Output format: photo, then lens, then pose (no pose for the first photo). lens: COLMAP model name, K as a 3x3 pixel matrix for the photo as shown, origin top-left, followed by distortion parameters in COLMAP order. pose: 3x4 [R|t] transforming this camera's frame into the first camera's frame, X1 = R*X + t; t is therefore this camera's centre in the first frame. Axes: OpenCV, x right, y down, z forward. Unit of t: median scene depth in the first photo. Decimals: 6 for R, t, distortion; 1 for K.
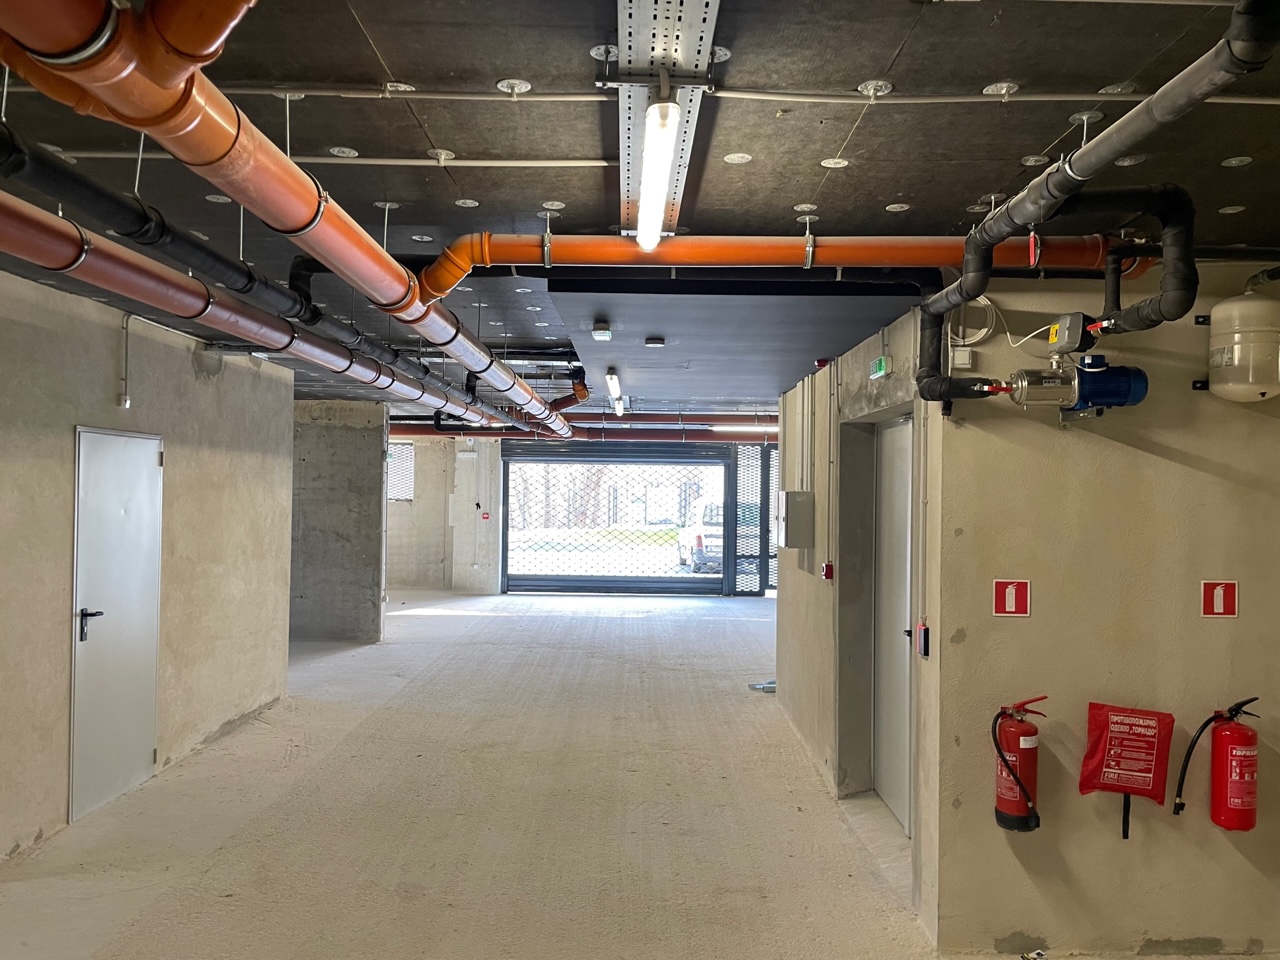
lens RADIAL K [[978.4, 0, 641.2], [0, 978.4, 482.5], [0, 0, 1]] dist [0.051555, -0.035121]
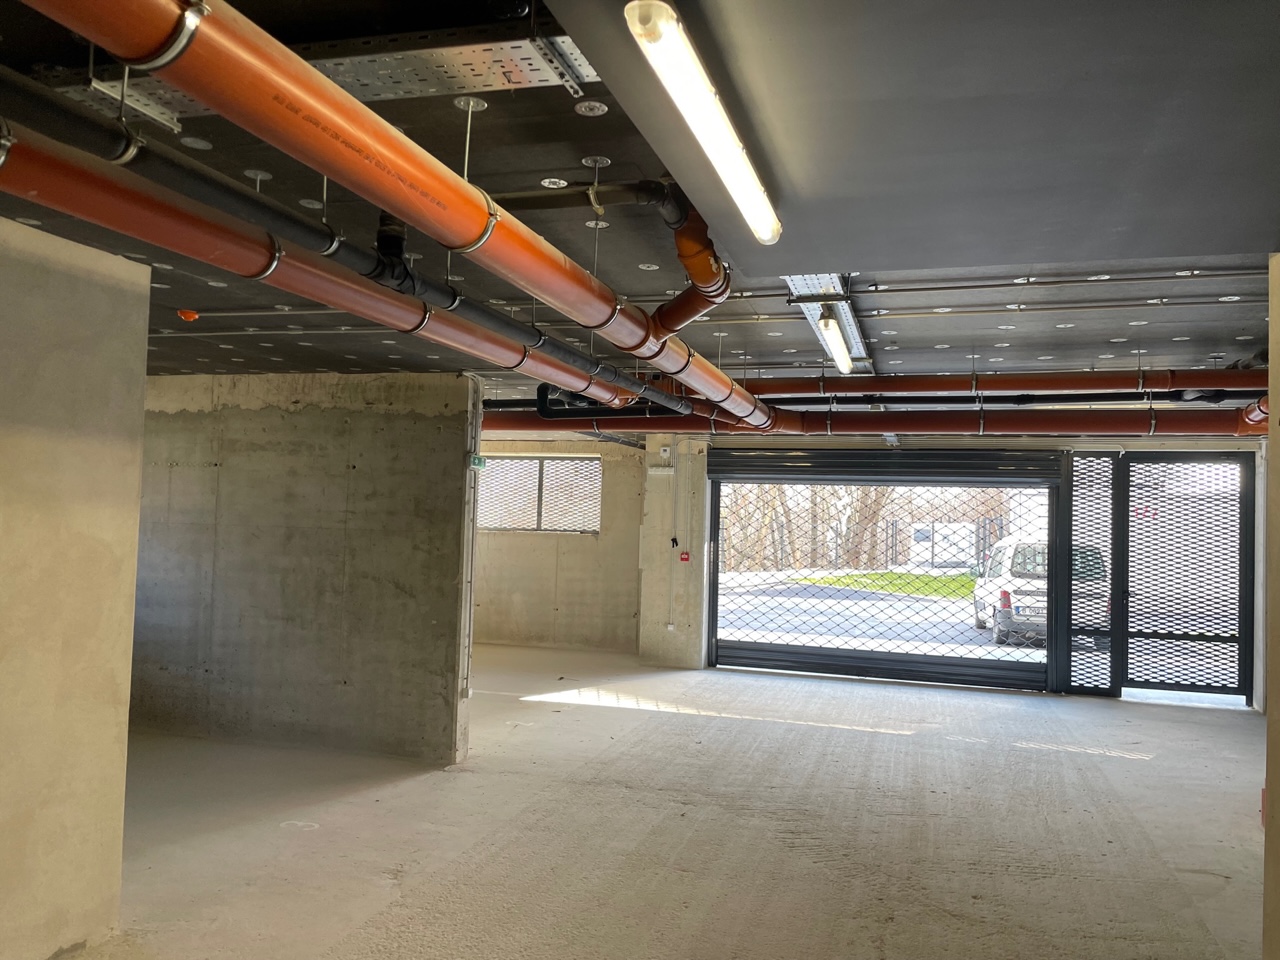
lens RADIAL K [[978.4, 0, 638.4], [0, 978.4, 477.8], [0, 0, 1]] dist [0.051555, -0.035121]
pose [[0.957284, 0.001493, -0.289145, 0.017487], [-0.012662, 0.999244, -0.036759, 0.004423], [0.288871, 0.038850, 0.956579, 0.376151]]
